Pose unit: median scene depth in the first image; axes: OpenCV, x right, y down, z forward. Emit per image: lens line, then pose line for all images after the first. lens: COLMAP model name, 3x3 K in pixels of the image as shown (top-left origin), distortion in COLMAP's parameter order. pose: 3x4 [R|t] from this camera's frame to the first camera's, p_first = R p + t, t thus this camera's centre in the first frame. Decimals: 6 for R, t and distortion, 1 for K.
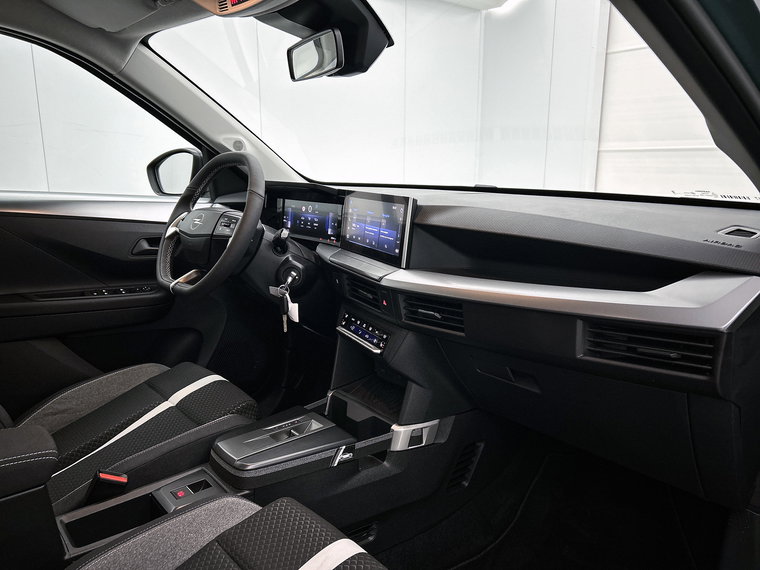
lens RADIAL K [[572.7, 0, 380.0], [0, 572.7, 285.0], [0, 0, 1]] dist [0.013735, 0.001009]
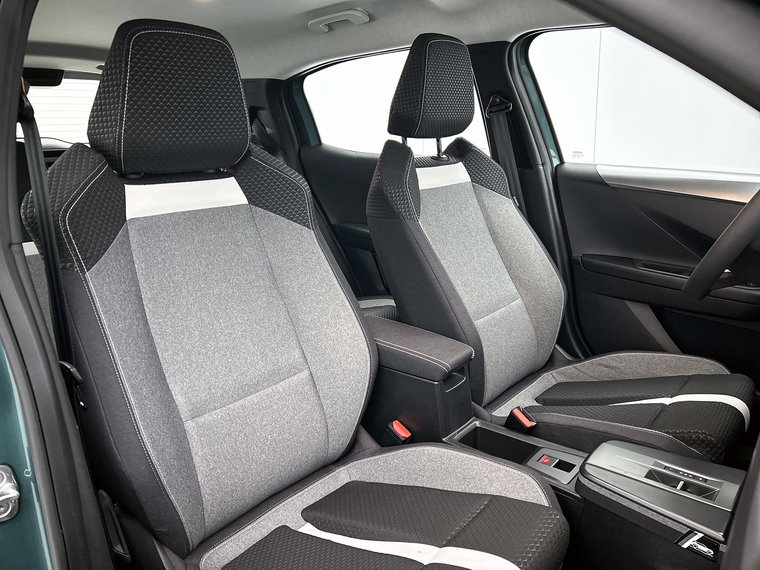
lens RADIAL K [[572.7, 0, 380.0], [0, 572.7, 285.0], [0, 0, 1]] dist [0.013735, 0.001009]
pose [[0.181372, 0.245859, -0.952186, 0.388913], [-0.172101, 0.961238, 0.215415, -0.096570], [0.968238, 0.124802, 0.216655, 0.296533]]
